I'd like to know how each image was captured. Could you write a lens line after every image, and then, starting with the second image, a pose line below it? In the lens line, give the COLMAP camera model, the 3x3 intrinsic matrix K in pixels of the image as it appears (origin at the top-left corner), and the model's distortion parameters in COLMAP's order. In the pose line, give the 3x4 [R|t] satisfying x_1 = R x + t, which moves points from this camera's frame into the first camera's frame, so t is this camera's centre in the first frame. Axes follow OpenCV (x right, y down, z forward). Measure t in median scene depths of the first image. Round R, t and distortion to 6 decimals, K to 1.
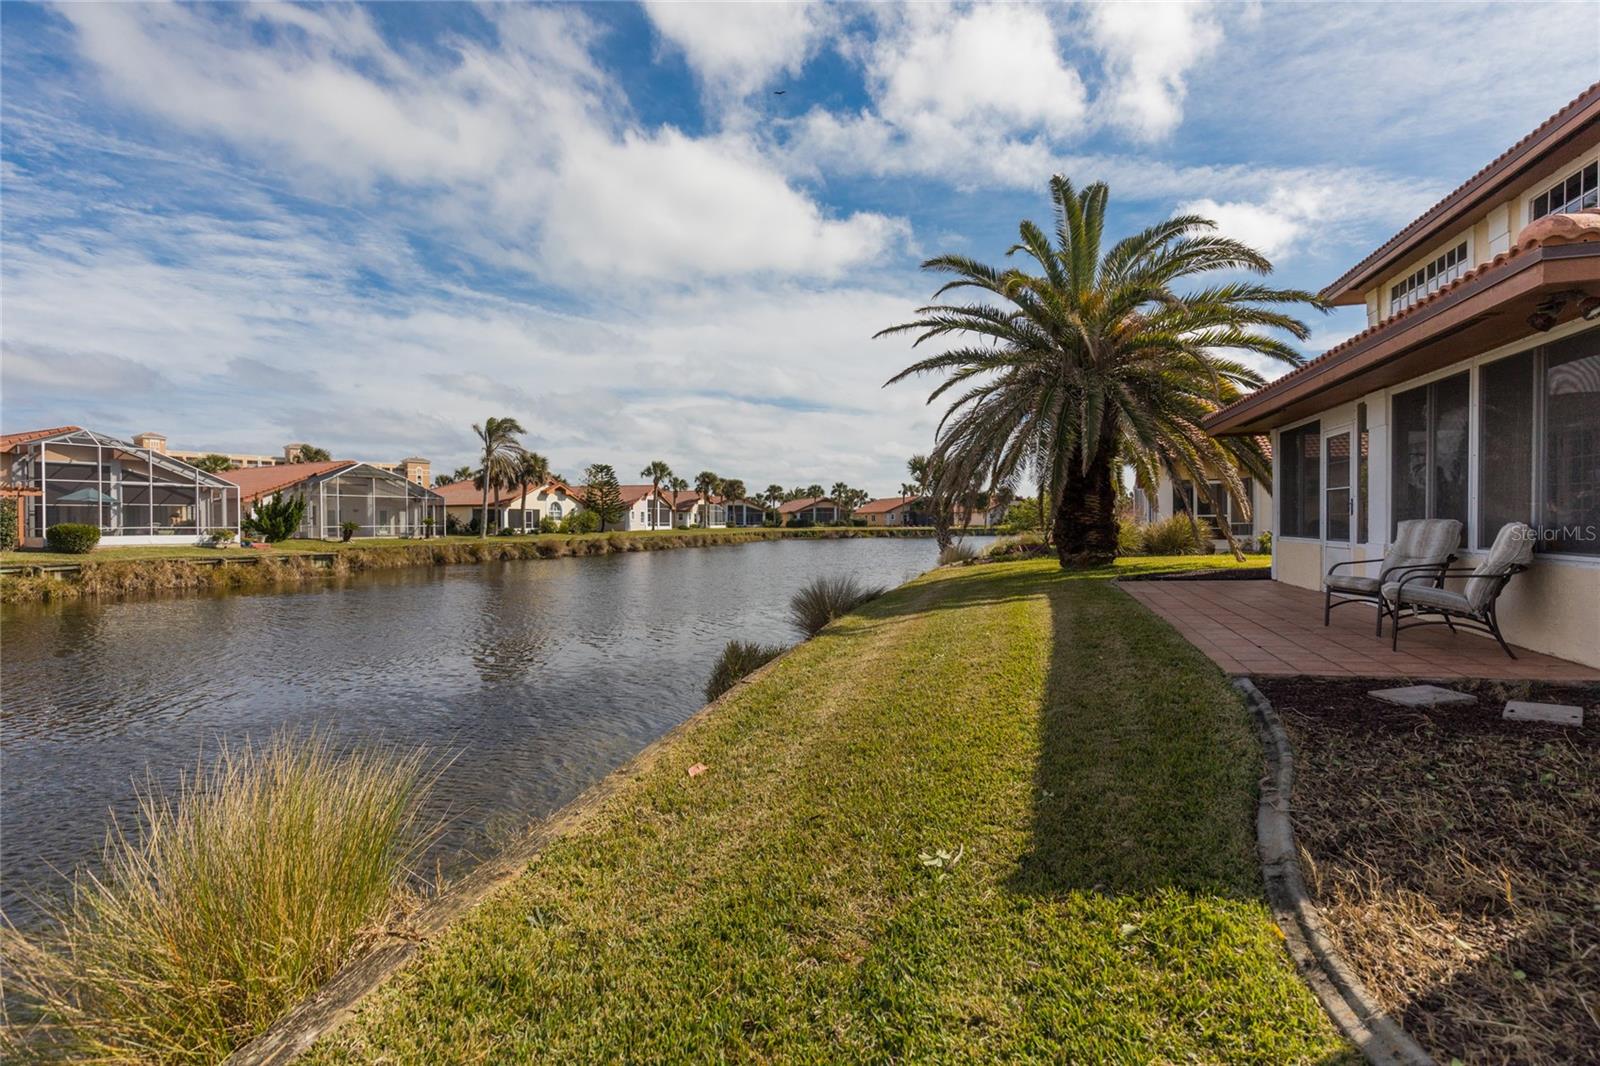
lens RADIAL K [[731.5, 0, 804.1], [0, 731.5, 536.7], [0, 0, 1]] dist [0.004385, 0.000751]
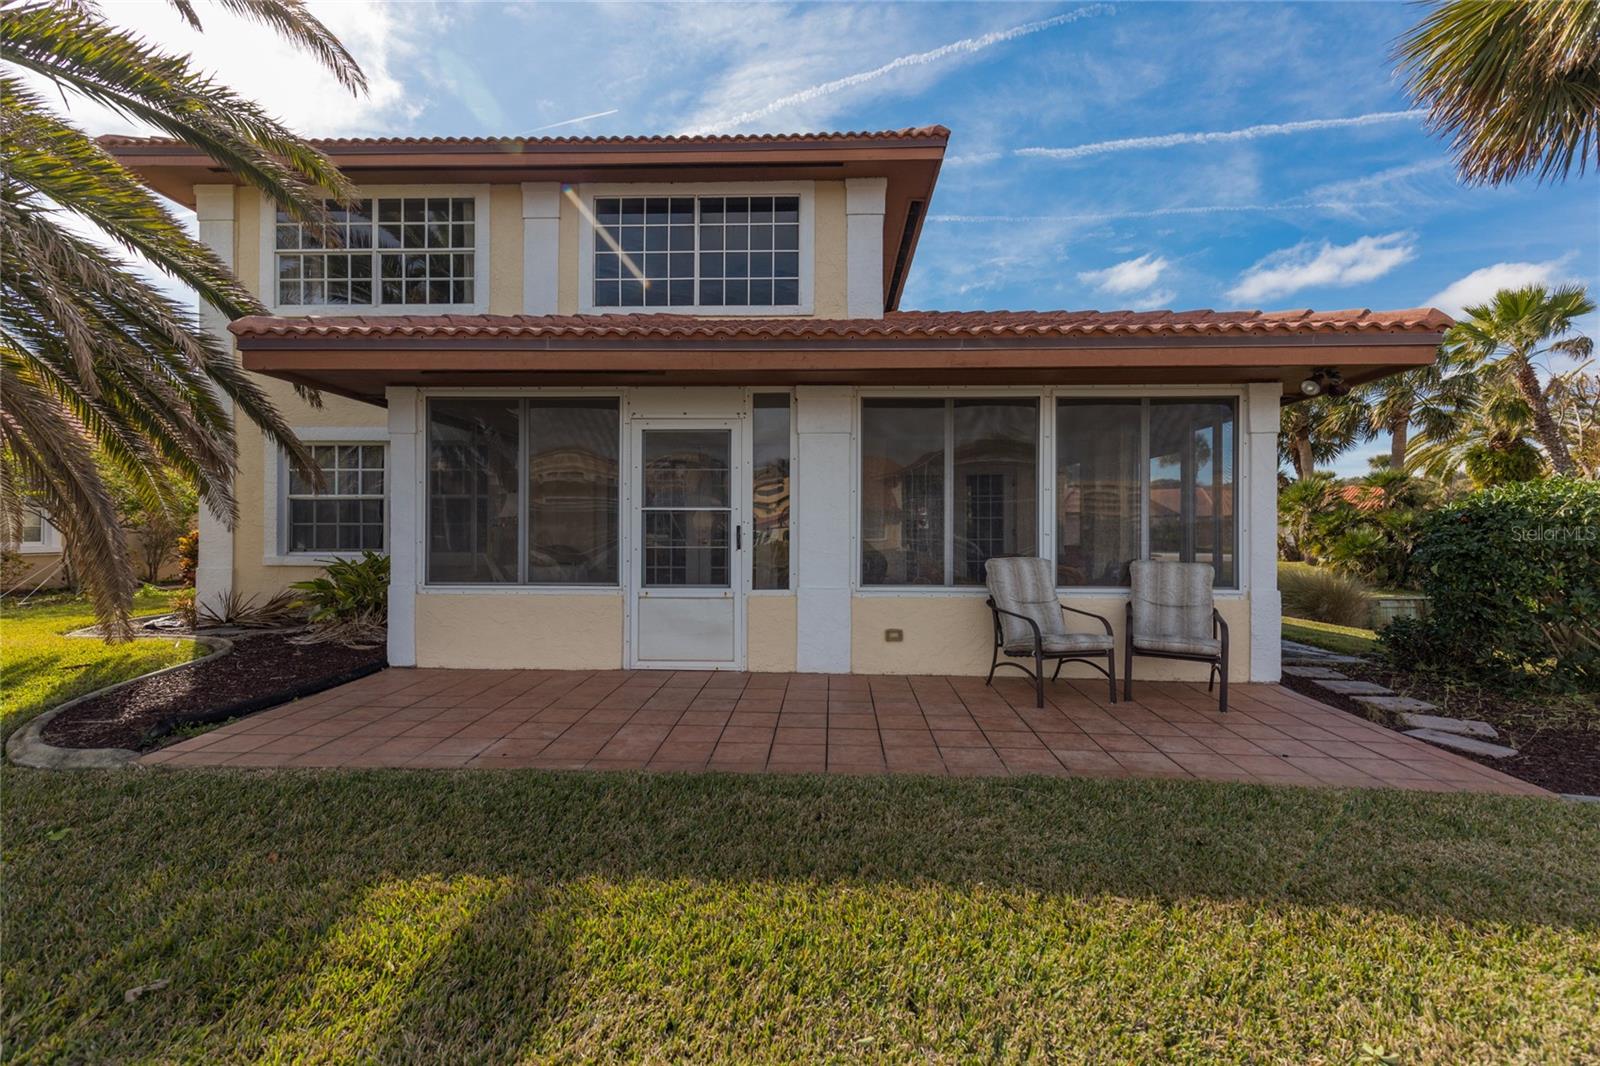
lens RADIAL K [[735.5, 0, 815.1], [0, 735.5, 539.0], [0, 0, 1]] dist [0.004048, 0.000011]
pose [[-0.270993, 0.004400, 0.962571, 0.056375], [0.019406, 0.999811, 0.000893, -0.037258], [-0.962386, 0.018922, -0.271027, 1.097278]]
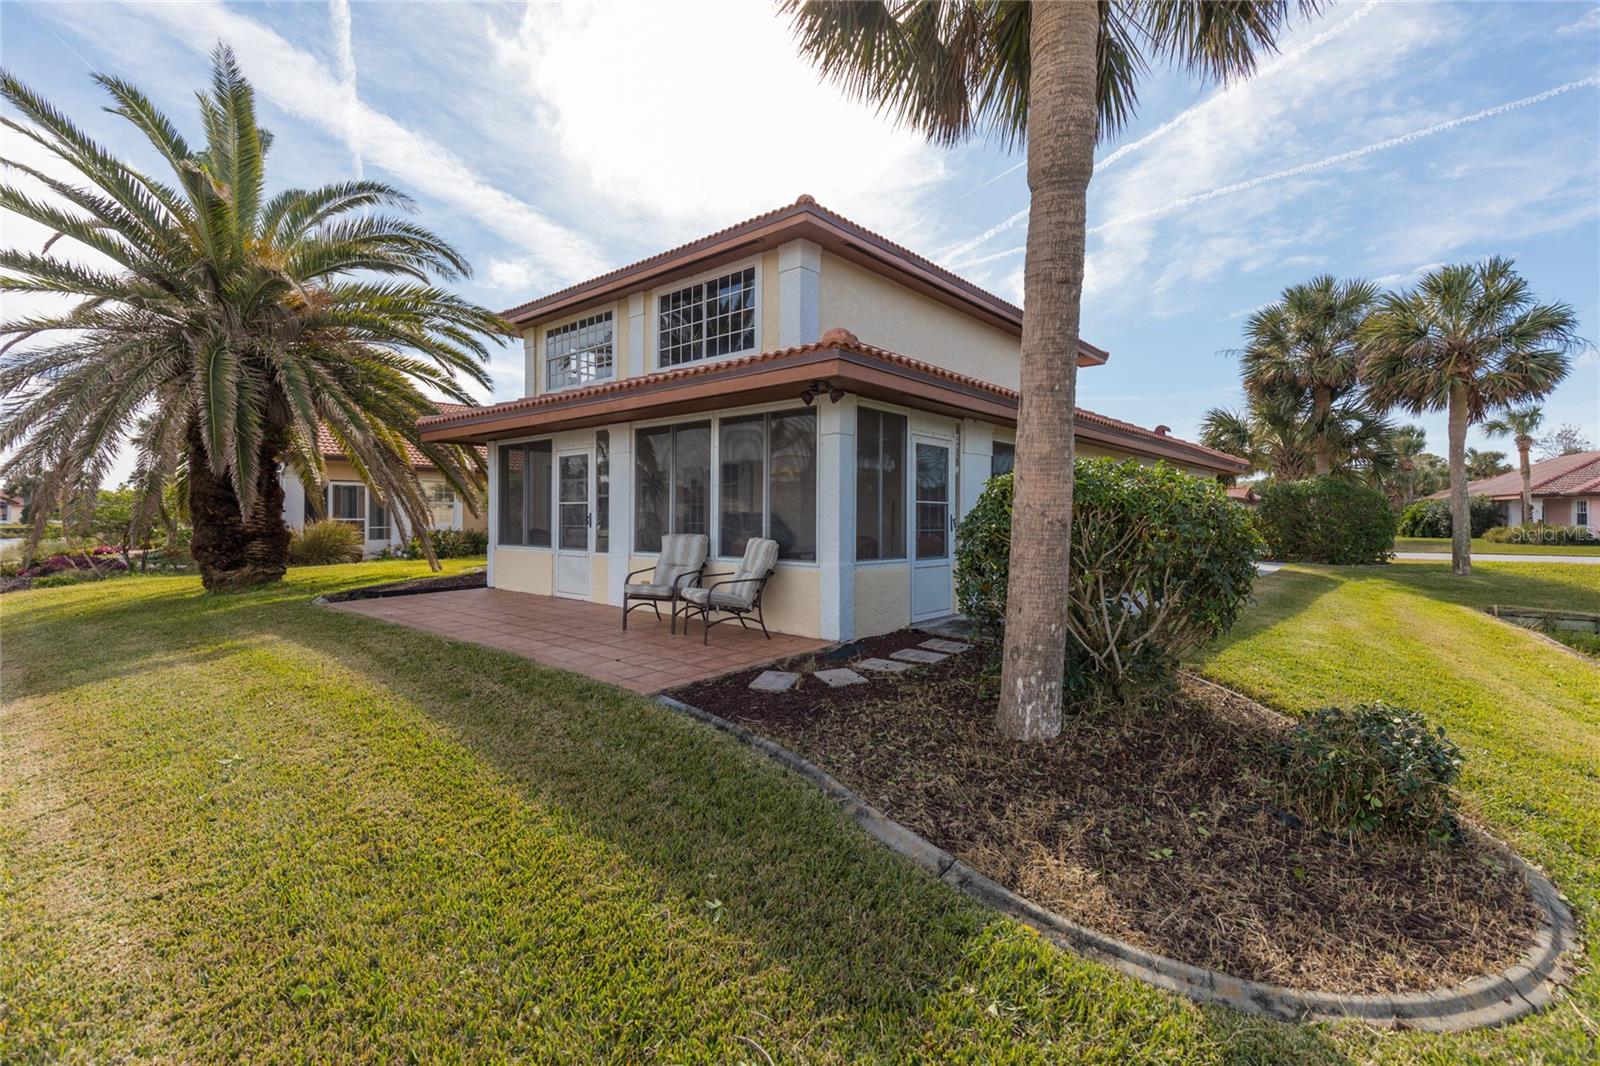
lens RADIAL K [[718.6, 0, 800.0], [0, 718.6, 533.0], [0, 0, 1]] dist [0.002425, 0.000299]
pose [[0.403655, -0.005471, 0.914895, -0.137483], [0.010036, 0.999948, 0.001552, -0.019276], [-0.914856, 0.008556, 0.403689, 0.248569]]
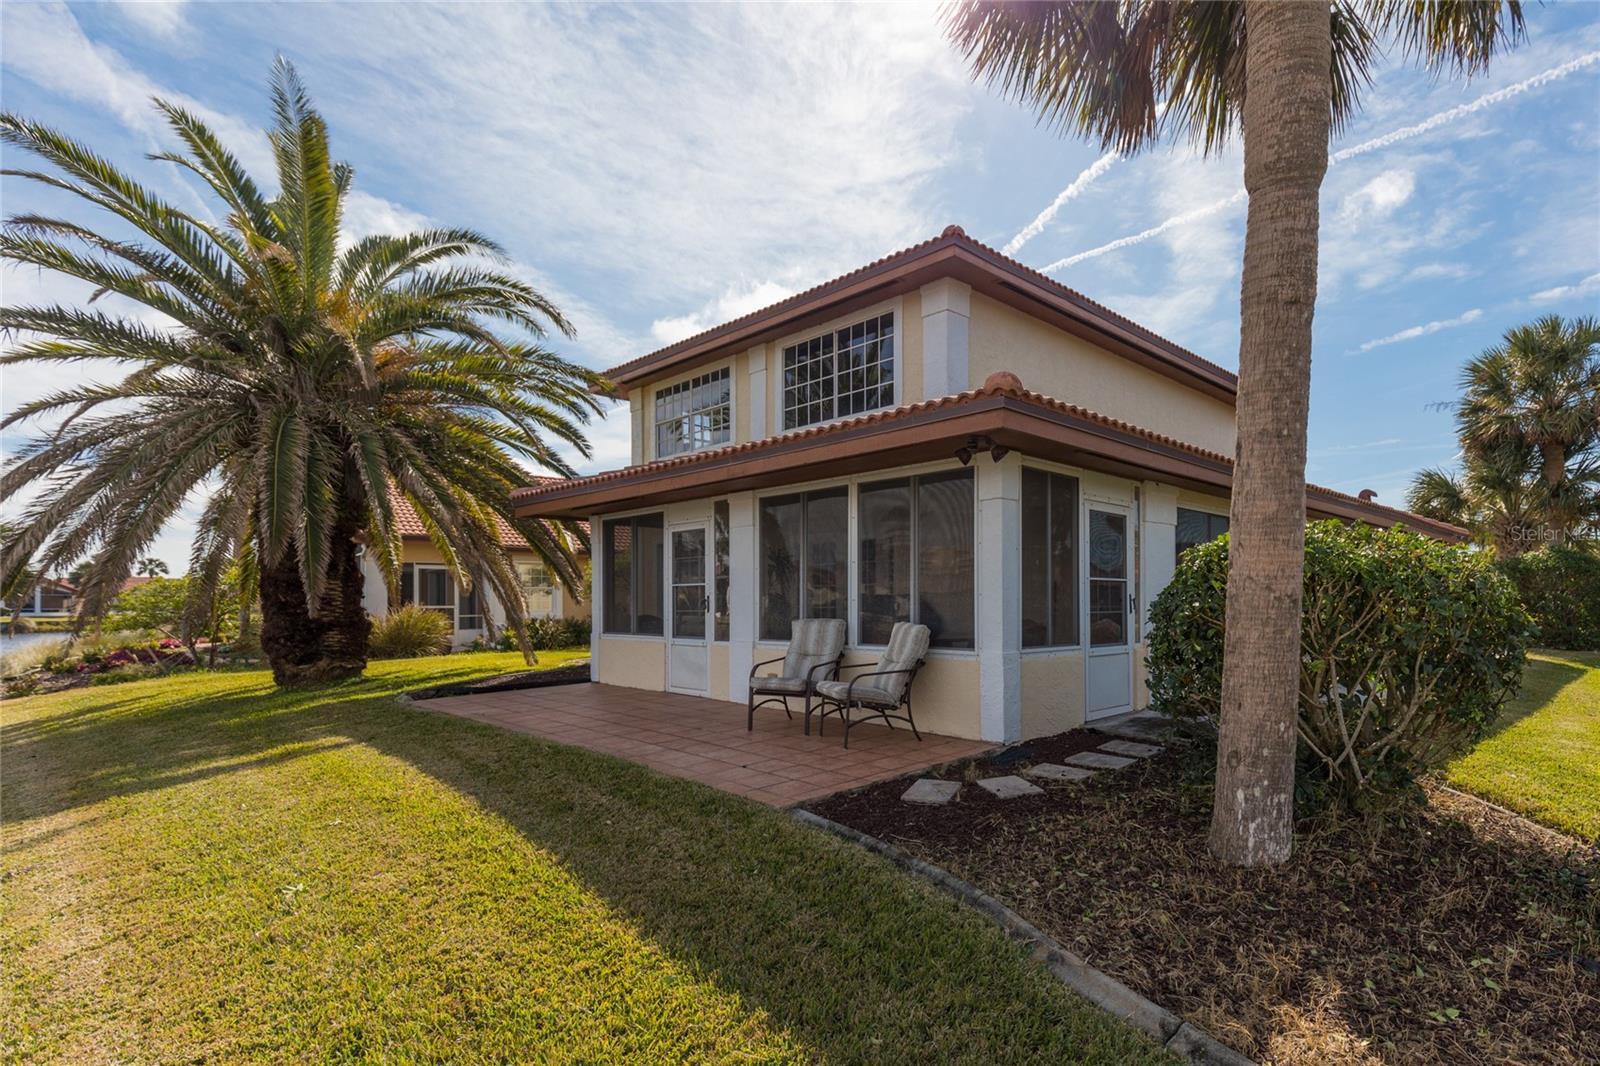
lens RADIAL K [[802.5, 0, 916.4], [0, 802.5, 620.3], [0, 0, 1]] dist [0.002068, 0.000380]
pose [[0.425295, -0.008805, 0.905012, -0.109958], [0.017188, 0.999851, 0.001651, -0.016038], [-0.904892, 0.014853, 0.425382, 0.281022]]
